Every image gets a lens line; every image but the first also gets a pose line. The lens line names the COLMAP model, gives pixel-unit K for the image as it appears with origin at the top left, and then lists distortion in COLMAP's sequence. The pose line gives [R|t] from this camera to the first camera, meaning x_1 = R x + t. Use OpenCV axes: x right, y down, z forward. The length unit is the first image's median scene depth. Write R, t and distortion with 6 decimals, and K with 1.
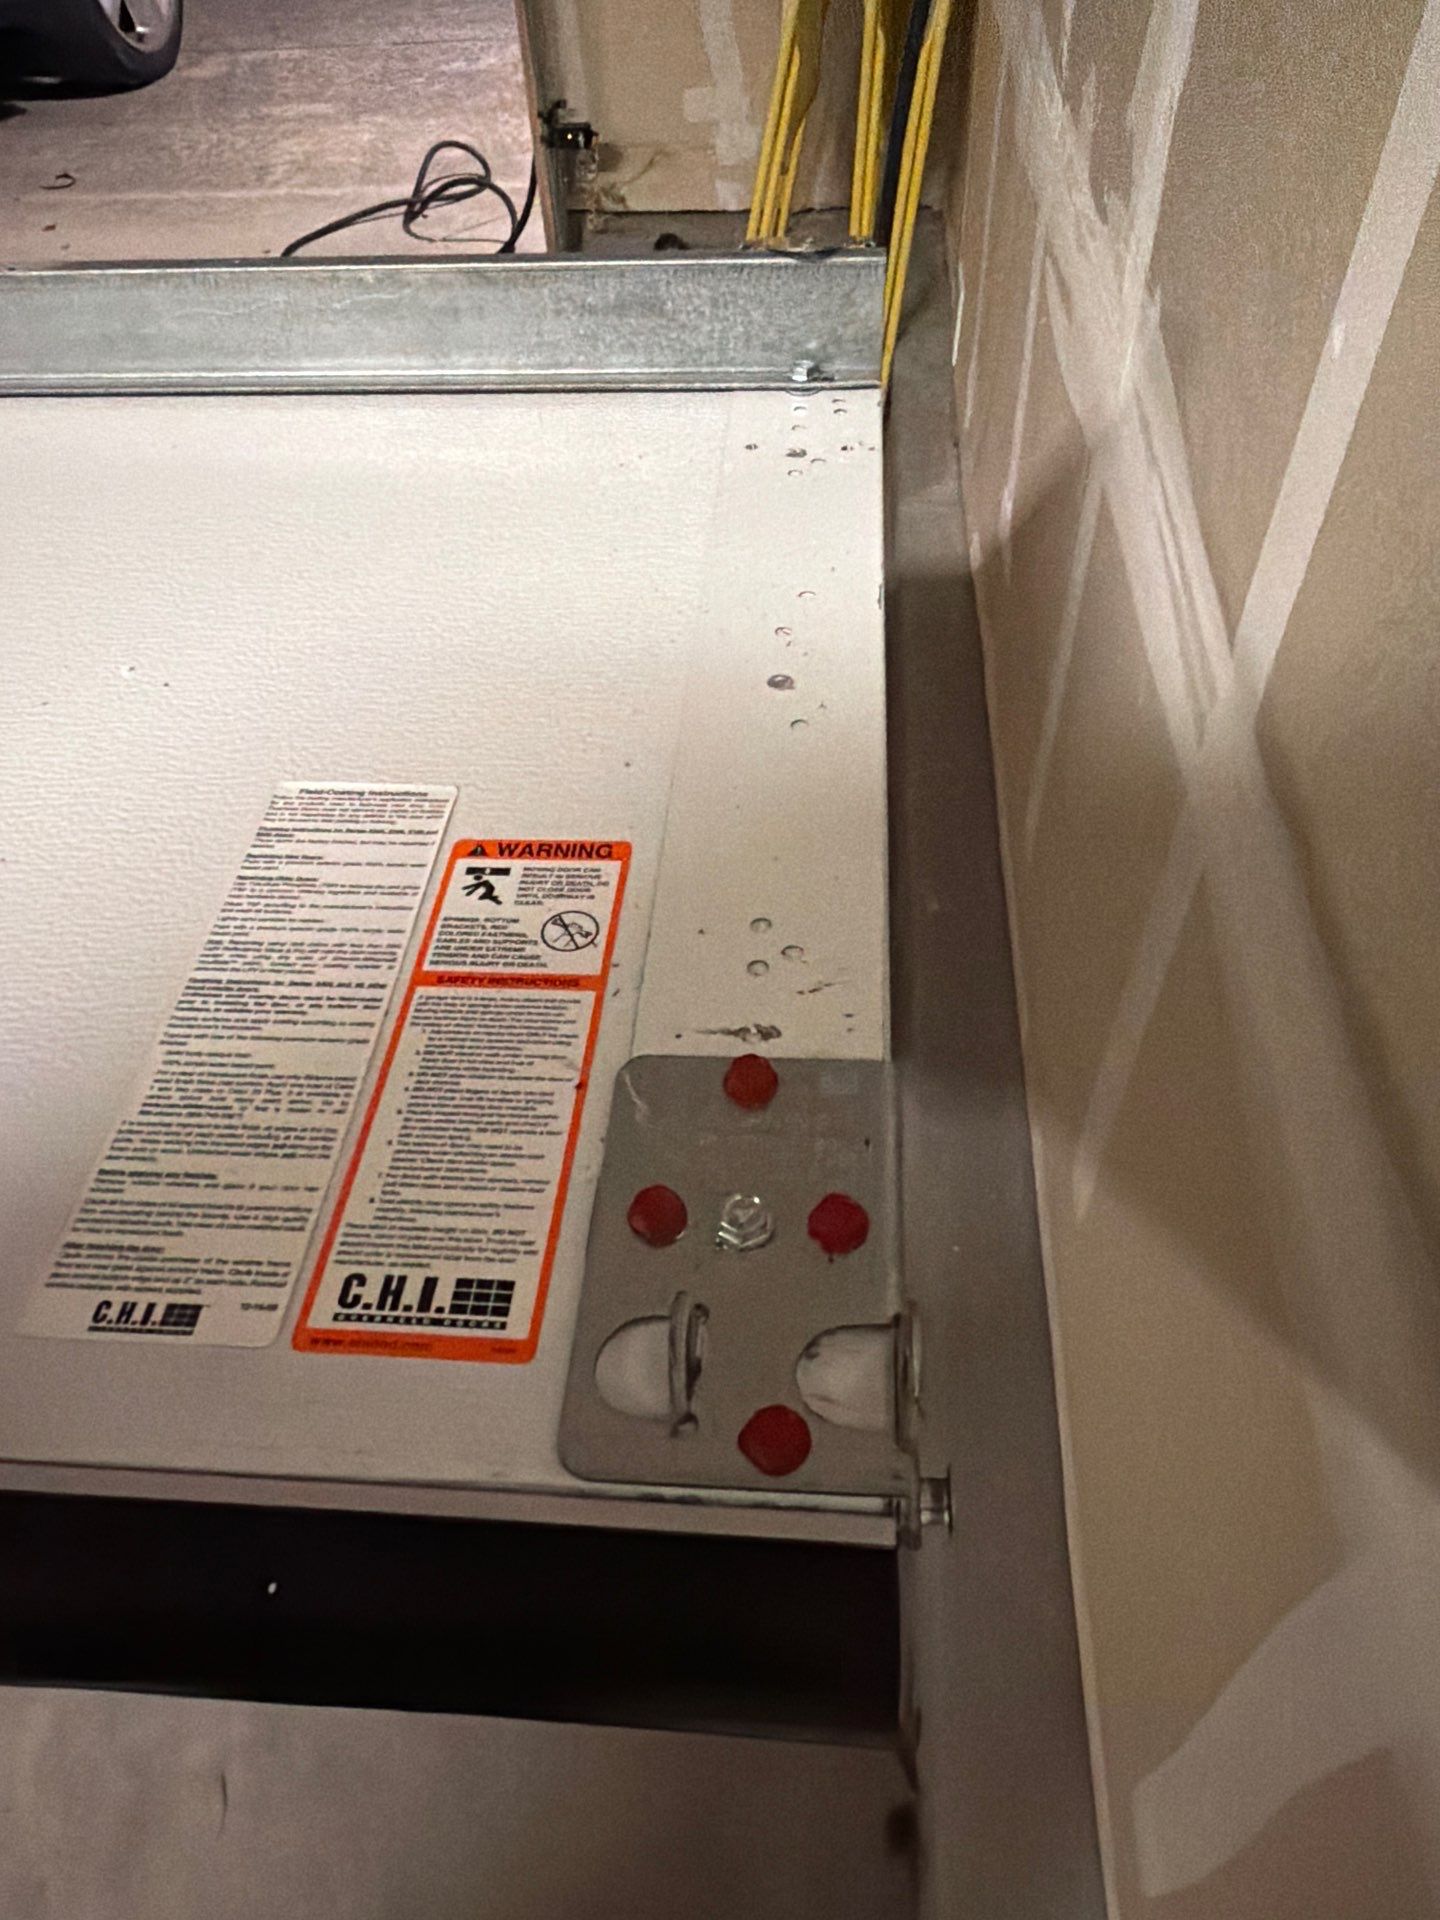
lens RADIAL K [[1341.6, 0, 718.7], [0, 1341.6, 945.1], [0, 0, 1]] dist [0.010696, -0.018259]
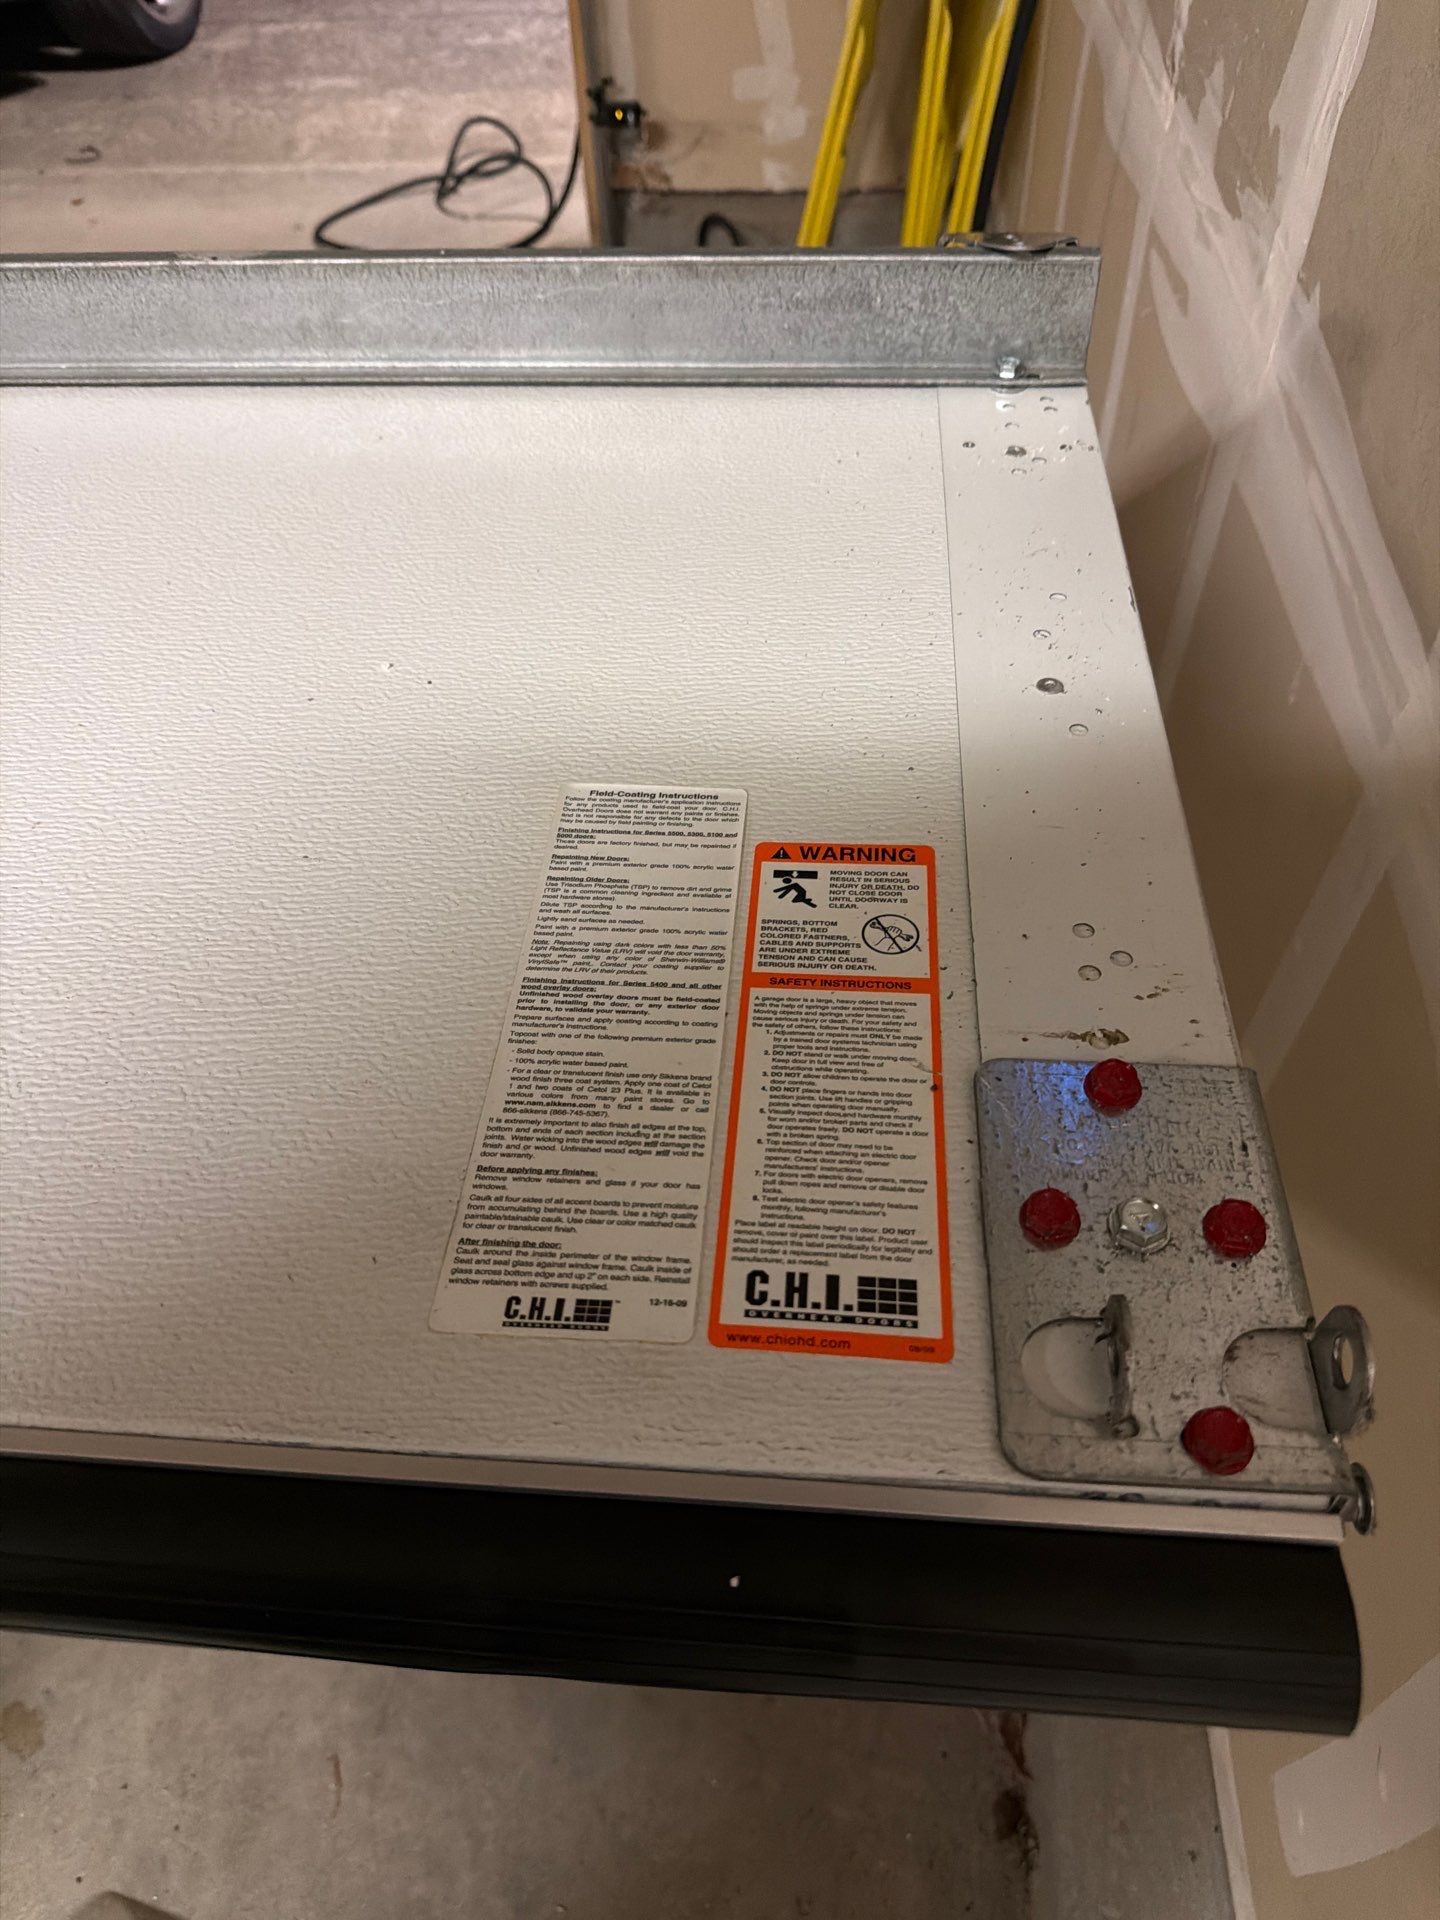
lens RADIAL K [[1341.6, 0, 696.2], [0, 1341.6, 960.8], [0, 0, 1]] dist [0.010696, -0.018259]
pose [[0.999963, 0.008522, -0.000981, -0.256185], [-0.008497, 0.999701, 0.022944, -0.012169], [0.001176, -0.022935, 0.999736, -0.014905]]
